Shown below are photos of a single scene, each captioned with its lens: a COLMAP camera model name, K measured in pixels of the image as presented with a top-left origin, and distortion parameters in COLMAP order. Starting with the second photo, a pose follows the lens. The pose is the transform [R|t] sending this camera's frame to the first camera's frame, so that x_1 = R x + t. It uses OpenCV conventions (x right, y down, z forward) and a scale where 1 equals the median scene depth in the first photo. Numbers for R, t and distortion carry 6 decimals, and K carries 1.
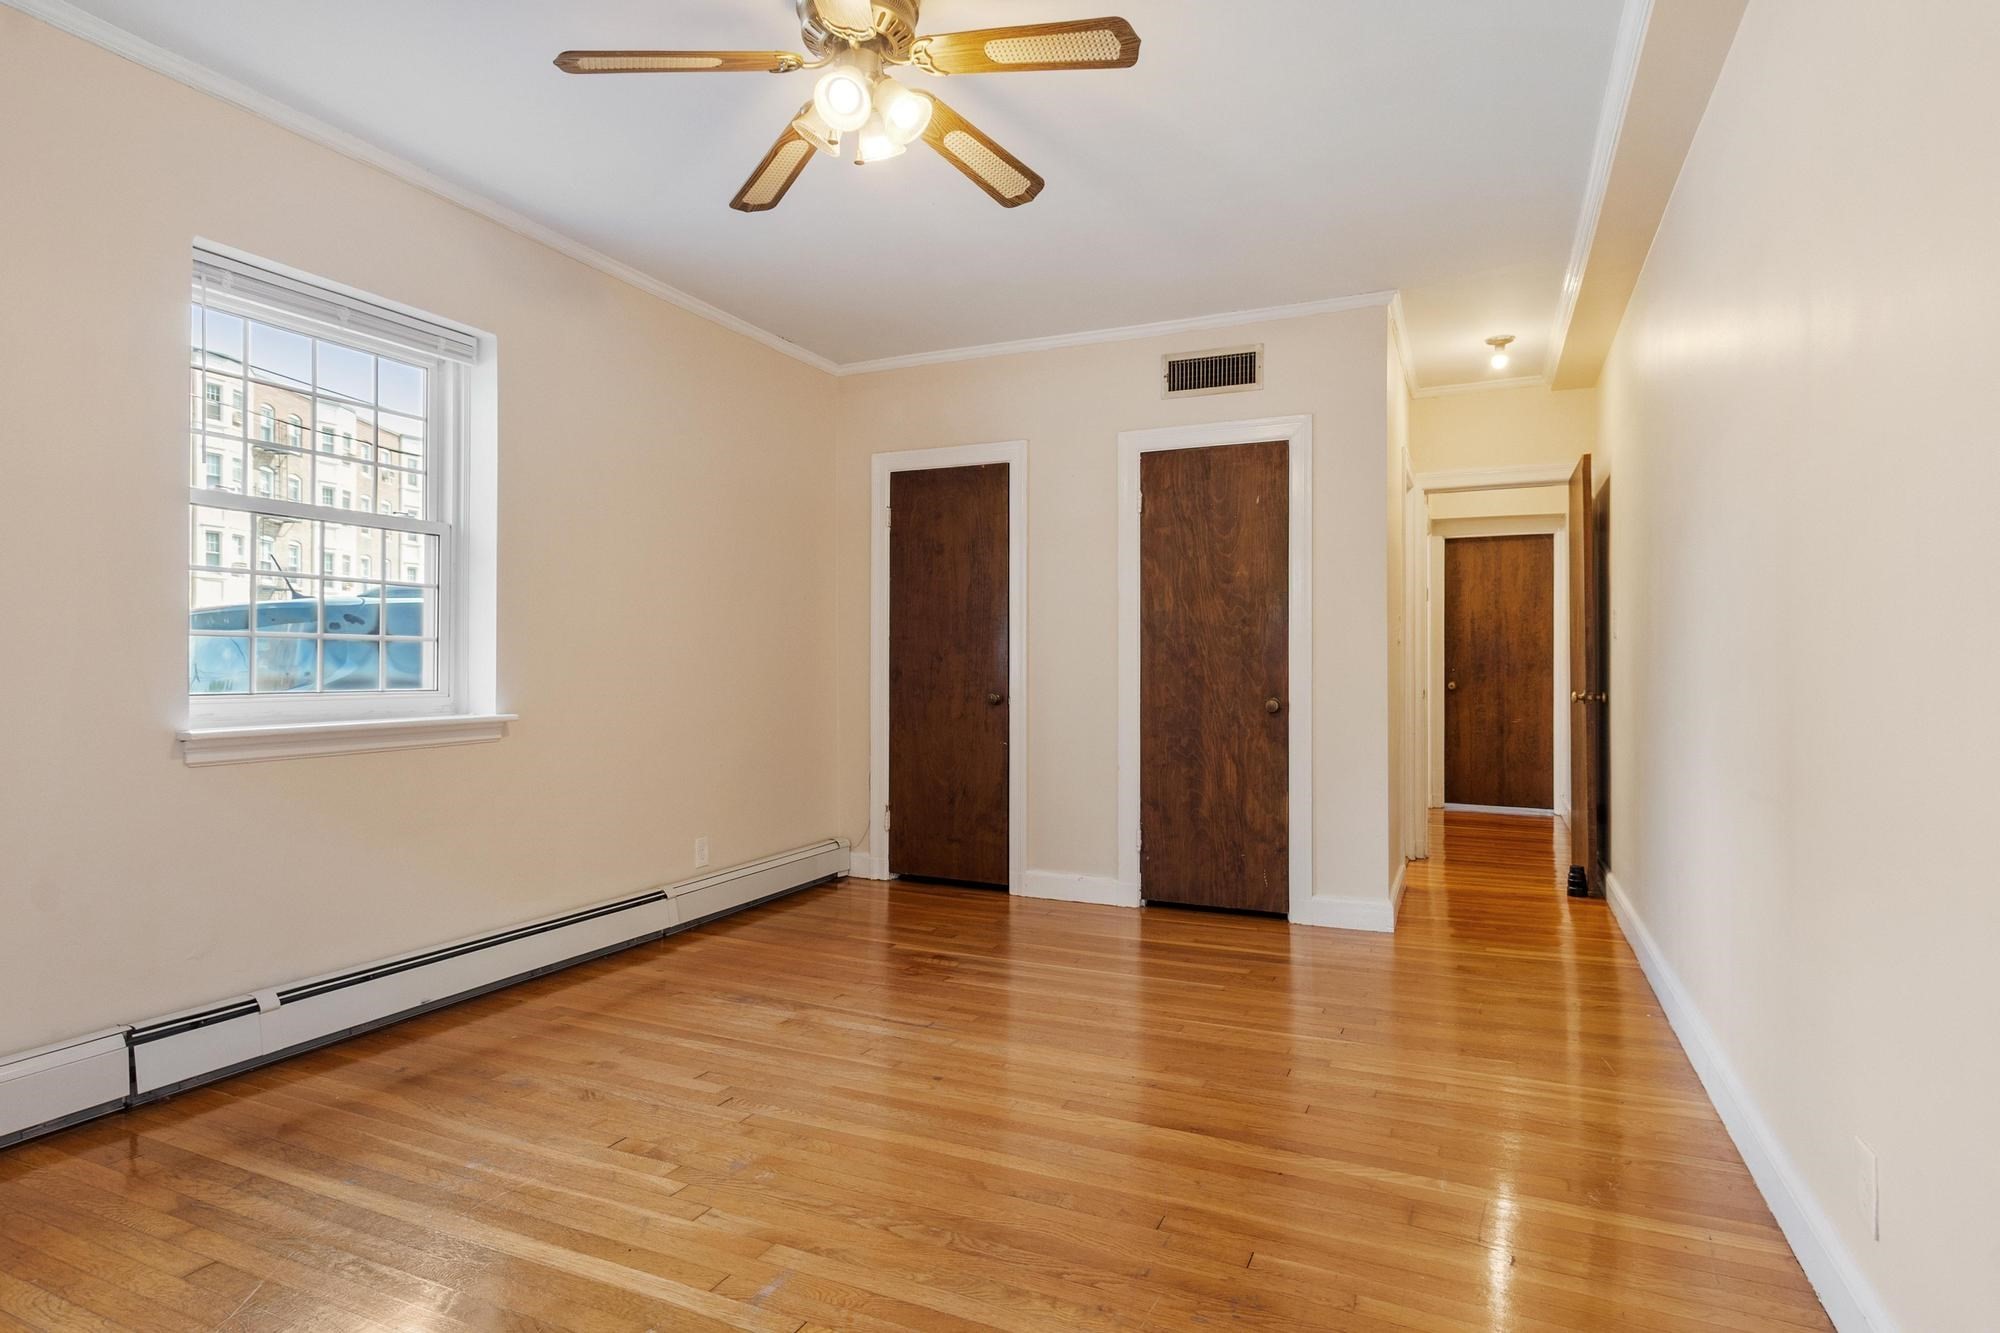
lens RADIAL K [[1063.4, 0, 1000.0], [0, 1063.4, 666.5], [0, 0, 1]] dist [0.002945, 0.000261]
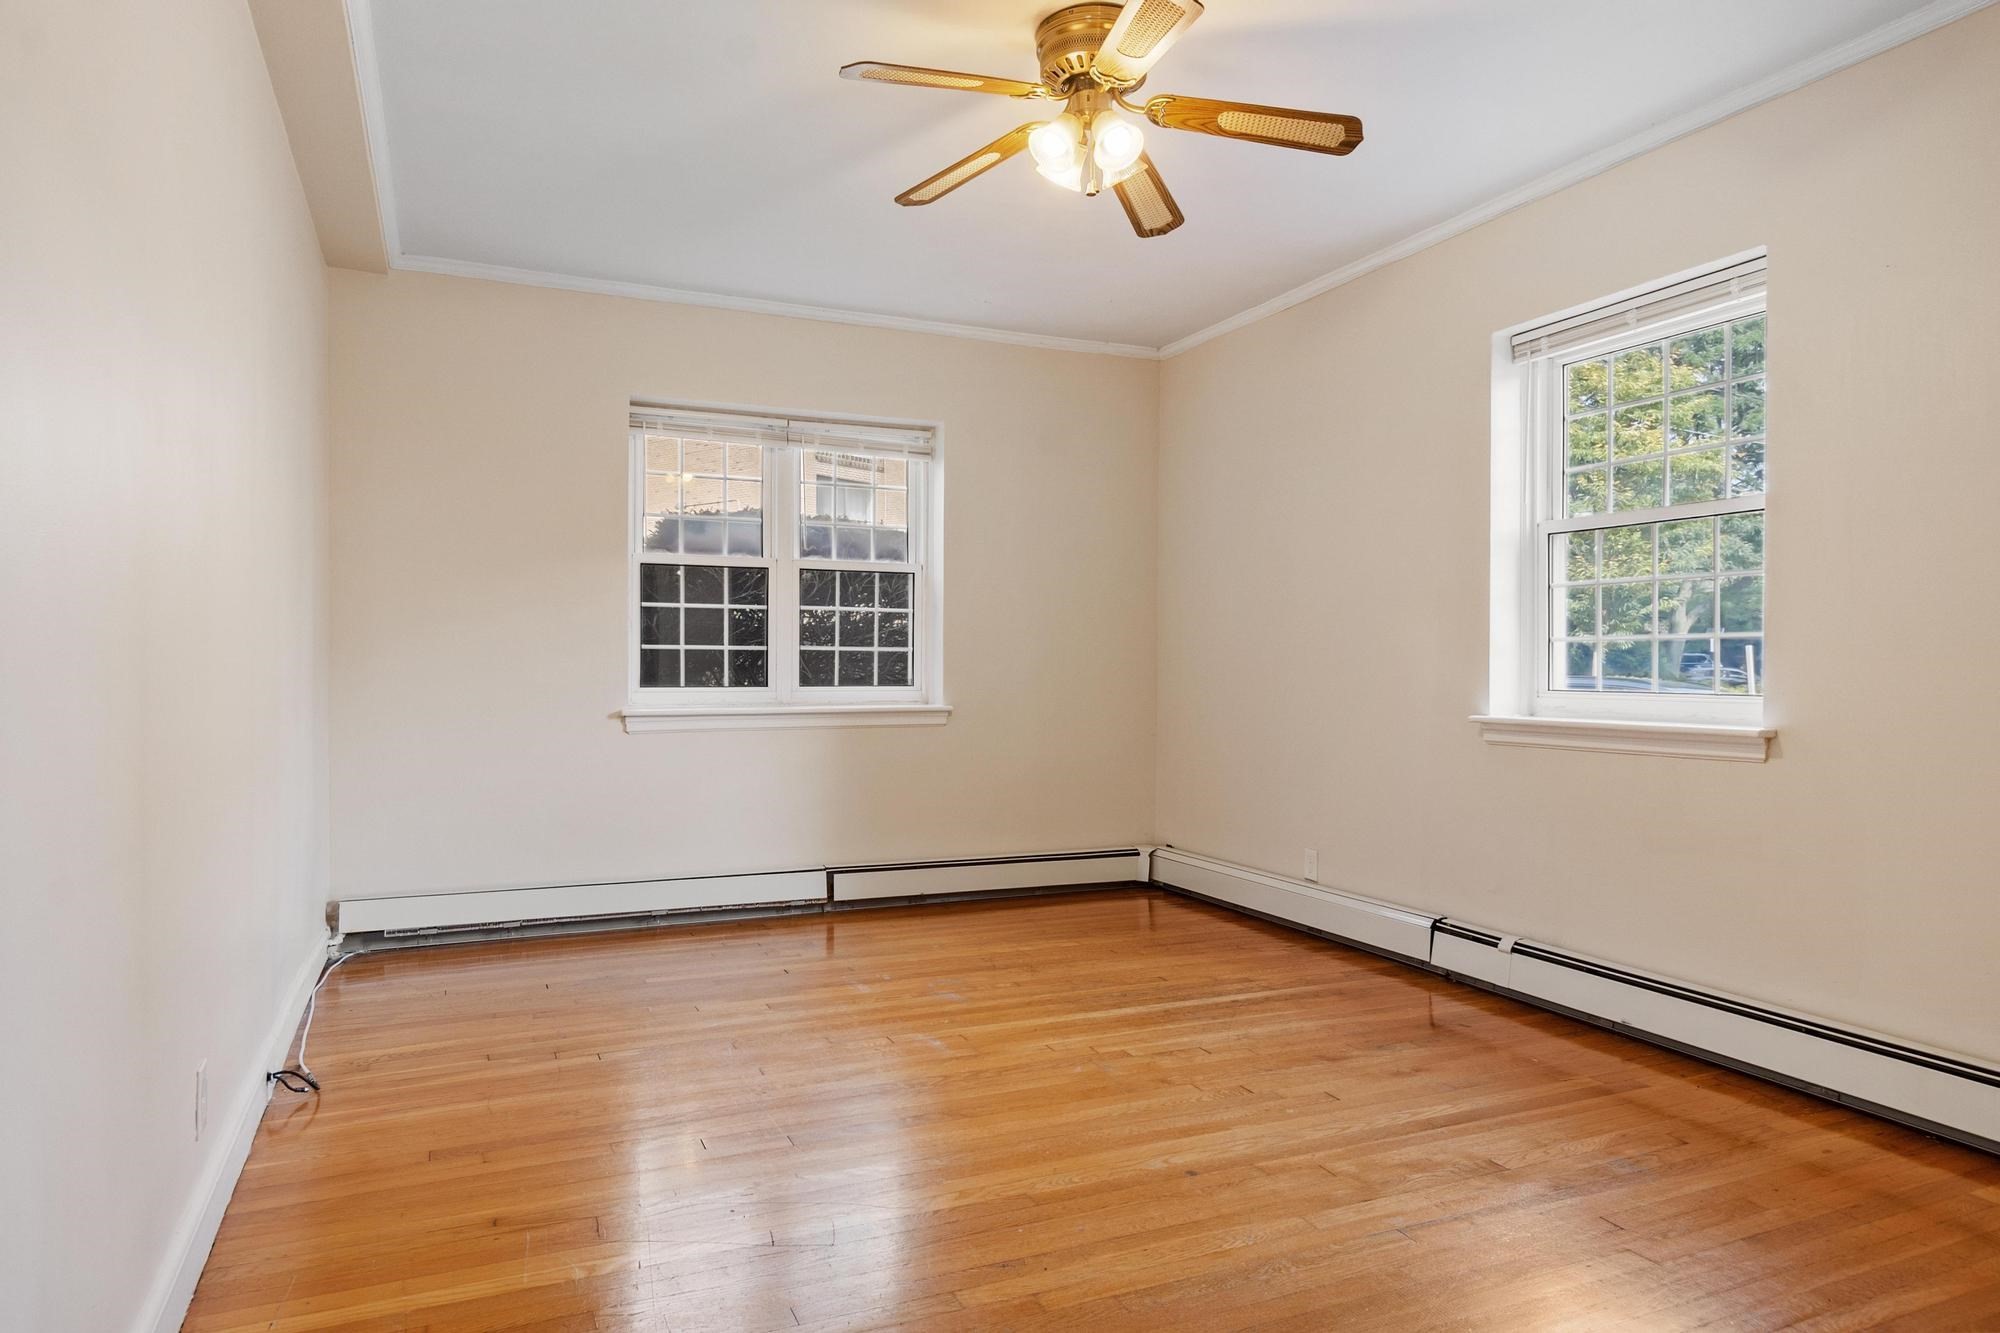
lens RADIAL K [[1214.7, 0, 1011.2], [0, 1214.7, 673.7], [0, 0, 1]] dist [0.006809, 0.001759]
pose [[-0.651121, 0.001784, -0.758972, 0.729134], [-0.005137, 0.999964, 0.006758, 0.002148], [0.758956, 0.008299, -0.651089, 1.487936]]
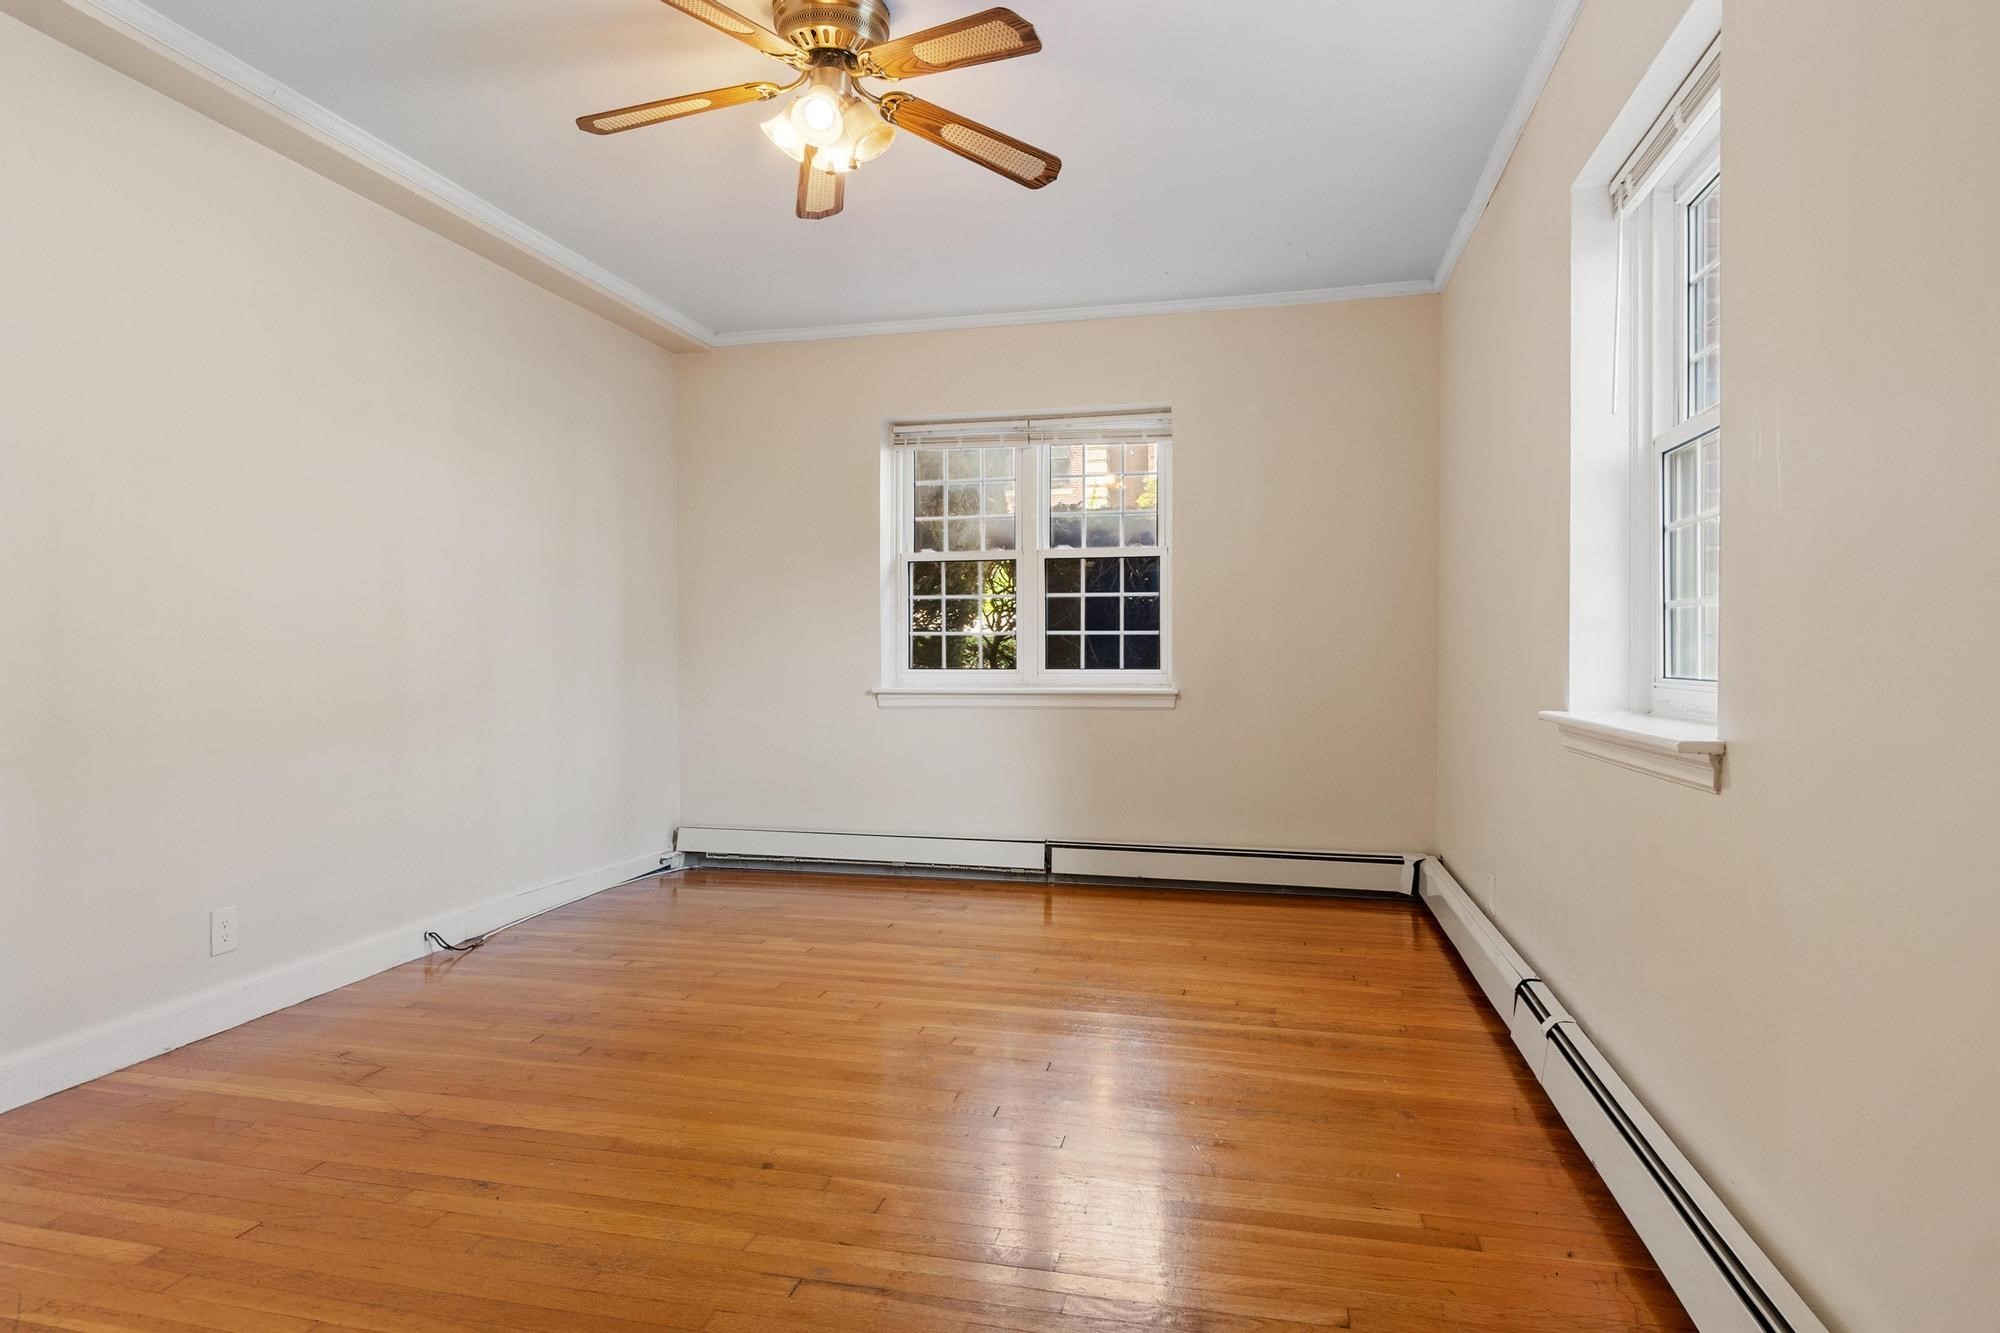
lens RADIAL K [[1136.5, 0, 1000.0], [0, 1136.5, 666.5], [0, 0, 1]] dist [0.001490, 0.000378]
pose [[-0.979585, 0.003388, -0.201004, -0.058956], [0.000497, 0.999896, 0.014432, 0.005126], [0.201032, 0.014038, -0.979484, 1.846608]]
